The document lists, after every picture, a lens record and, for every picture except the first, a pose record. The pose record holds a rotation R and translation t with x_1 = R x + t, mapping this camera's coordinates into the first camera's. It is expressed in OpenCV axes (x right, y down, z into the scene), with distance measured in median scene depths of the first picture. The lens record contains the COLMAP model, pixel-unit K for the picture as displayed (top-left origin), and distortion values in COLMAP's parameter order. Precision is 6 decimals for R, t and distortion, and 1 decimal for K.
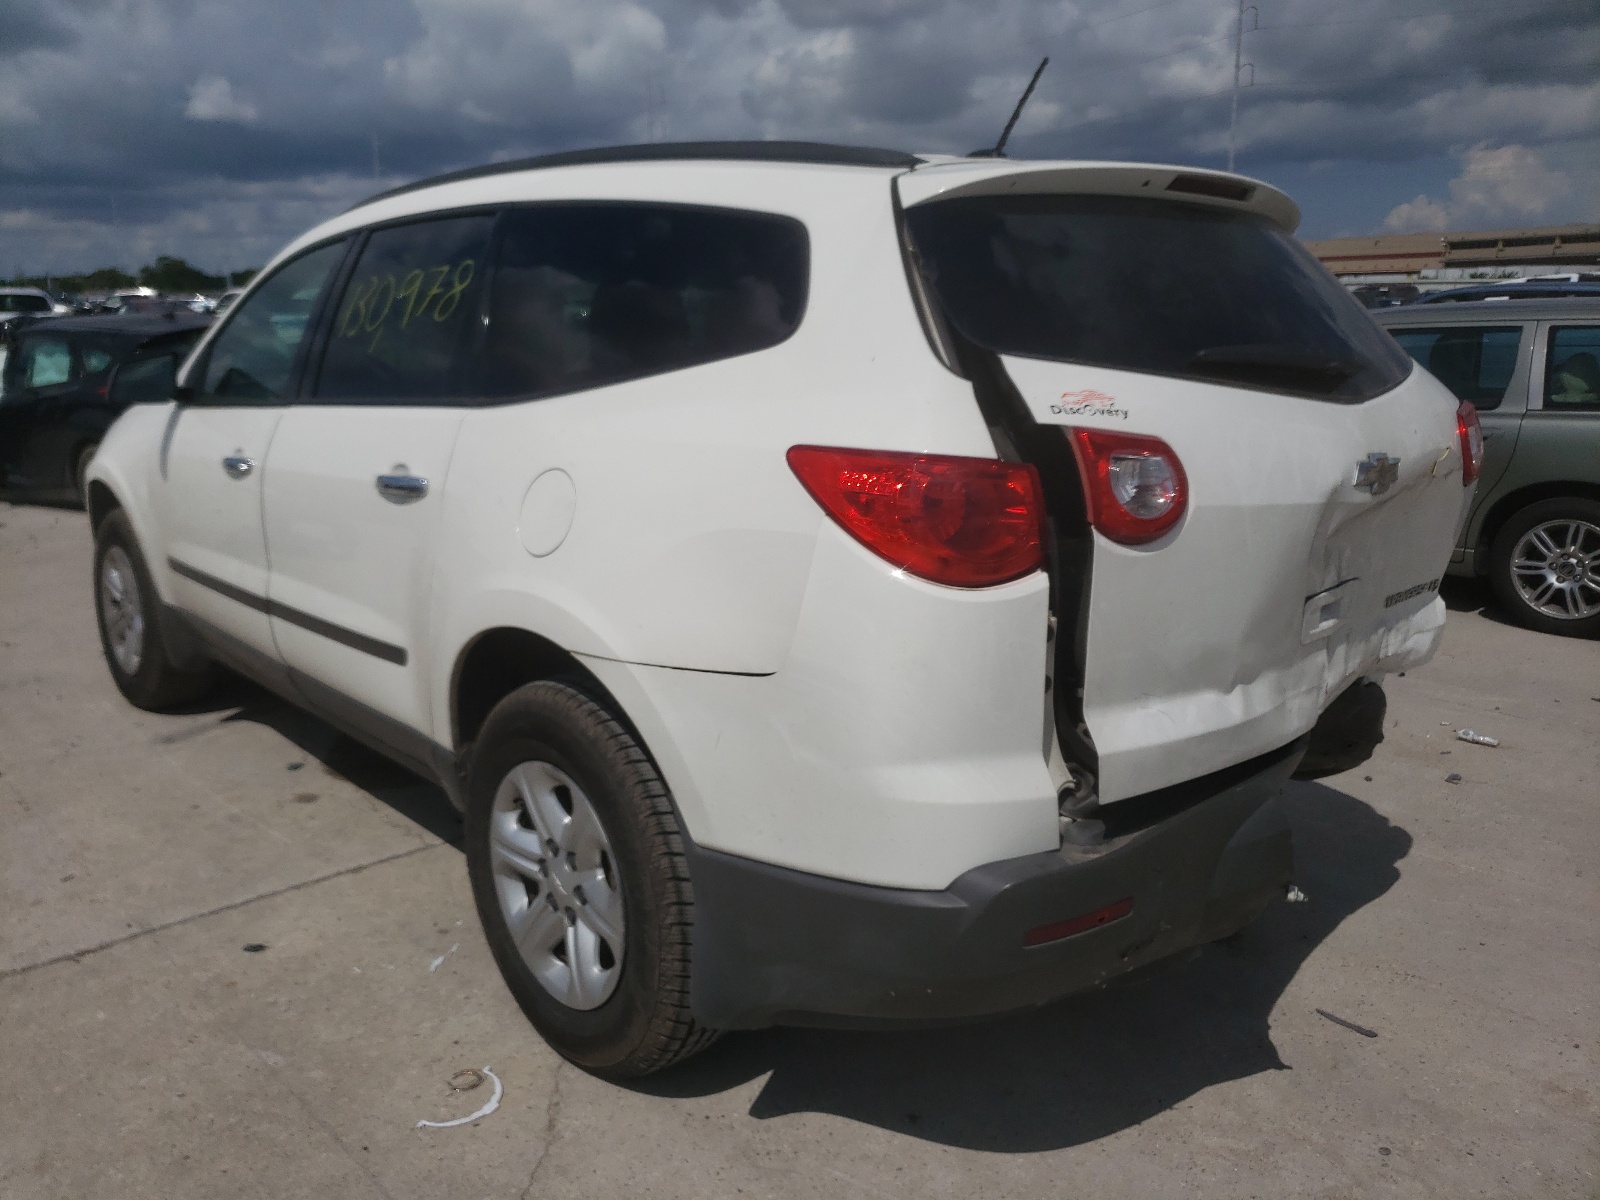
lens RADIAL K [[1245.4, 0, 800.0], [0, 1245.4, 600.0], [0, 0, 1]] dist [-0.005890, -0.002330]
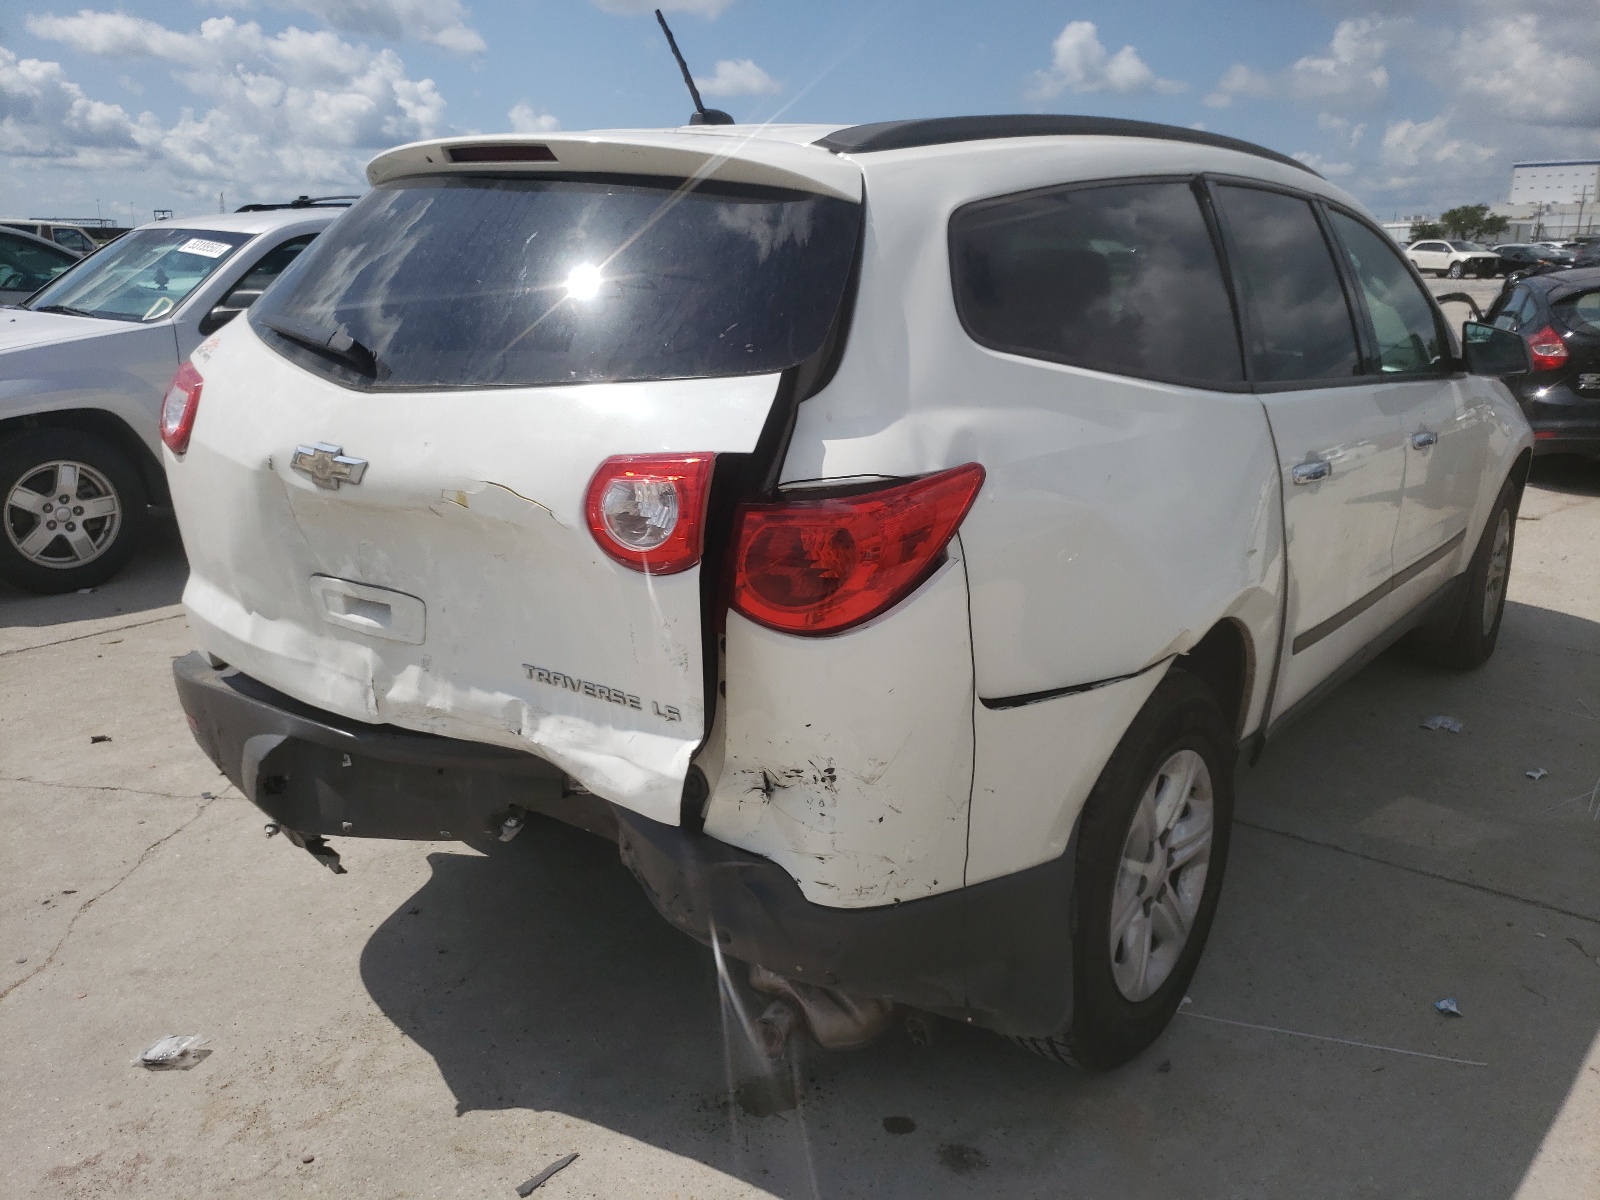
lens RADIAL K [[1218.7, 0, 800.0], [0, 1218.7, 600.0], [0, 0, 1]] dist [0.086213, 0.000304]
pose [[0.198170, 0.267083, -0.943078, 1.405102], [-0.230865, 0.947808, 0.219911, -0.285720], [0.952591, 0.174144, 0.249487, 1.098029]]
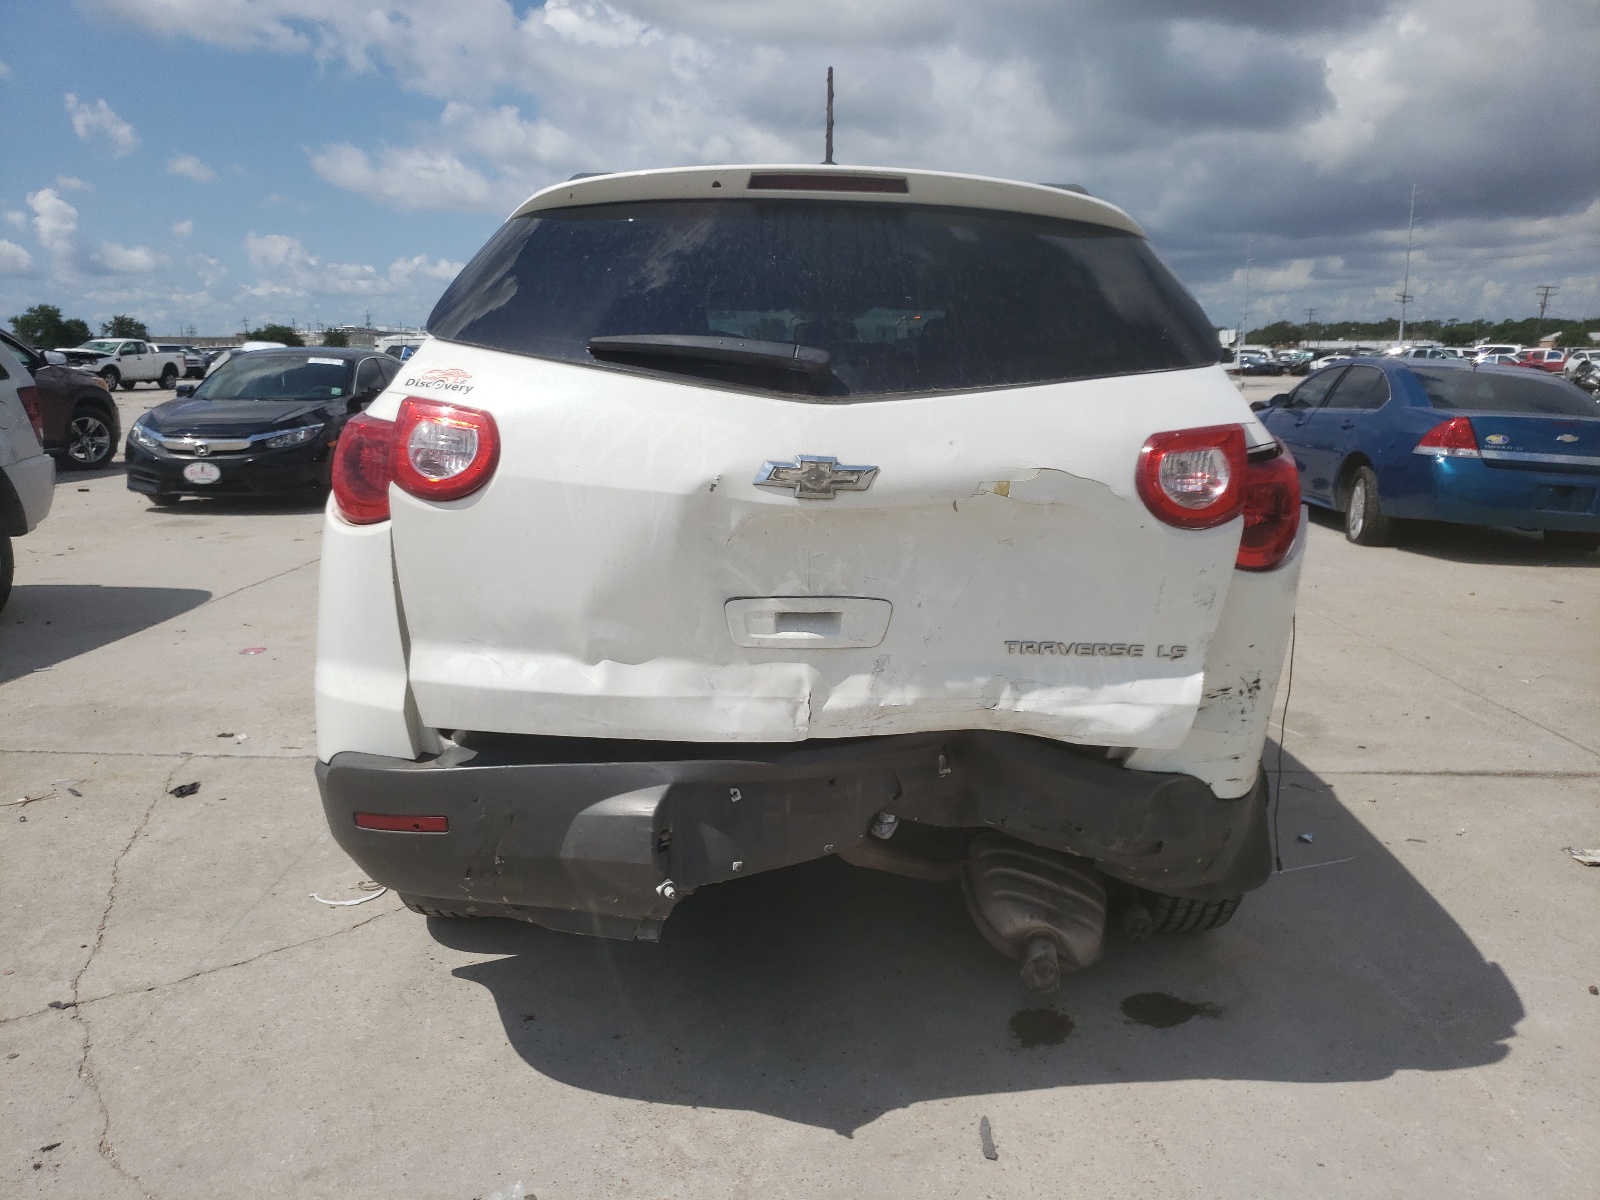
lens RADIAL K [[1246.1, 0, 800.0], [0, 1246.1, 600.0], [0, 0, 1]] dist [0.110693, -0.002889]
pose [[0.746086, 0.141565, -0.650626, 1.060891], [-0.164319, 0.986061, 0.026122, -0.032683], [0.645255, 0.087421, 0.758949, 0.278022]]
